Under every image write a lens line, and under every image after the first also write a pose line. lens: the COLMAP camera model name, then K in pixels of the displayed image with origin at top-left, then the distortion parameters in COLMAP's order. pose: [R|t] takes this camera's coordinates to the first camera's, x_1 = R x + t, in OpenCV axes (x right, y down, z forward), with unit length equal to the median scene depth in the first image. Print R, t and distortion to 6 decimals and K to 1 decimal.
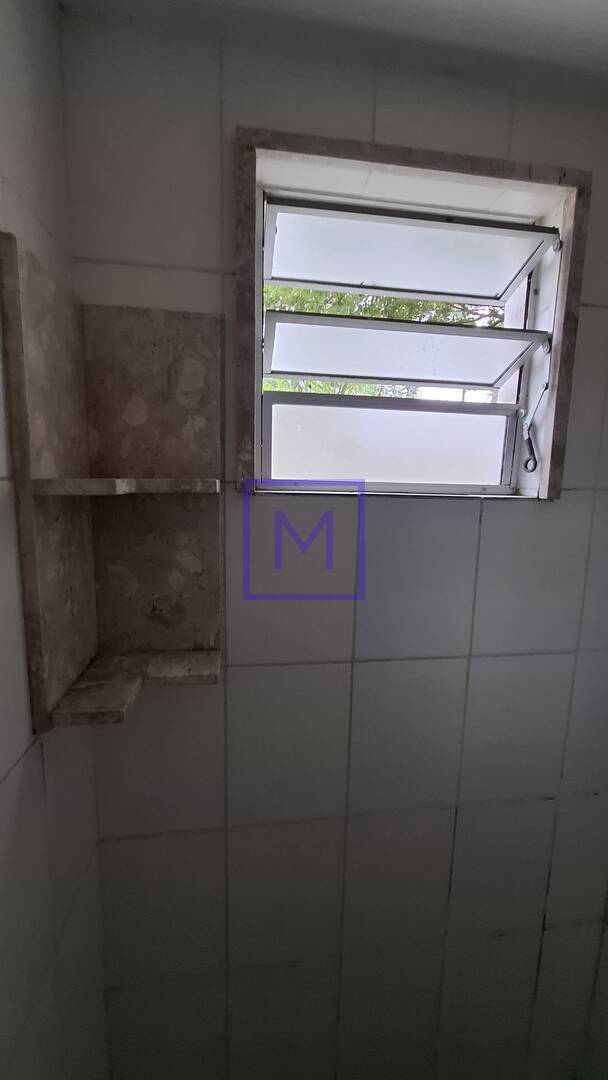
lens RADIAL K [[430.4, 0, 306.8], [0, 430.4, 541.8], [0, 0, 1]] dist [-0.004819, 0.002161]
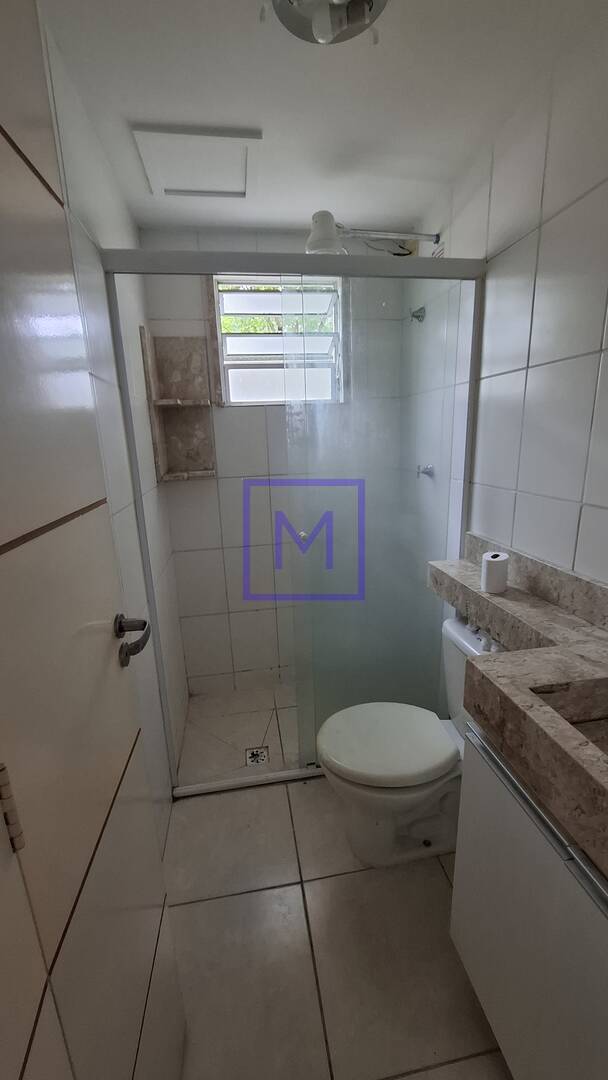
lens RADIAL K [[430.4, 0, 301.8], [0, 430.4, 546.0], [0, 0, 1]] dist [-0.004819, 0.002161]
pose [[0.998690, -0.050748, -0.006485, 0.335949], [0.051160, 0.991096, 0.122925, 0.441035], [0.000189, -0.123095, 0.992395, -1.728240]]
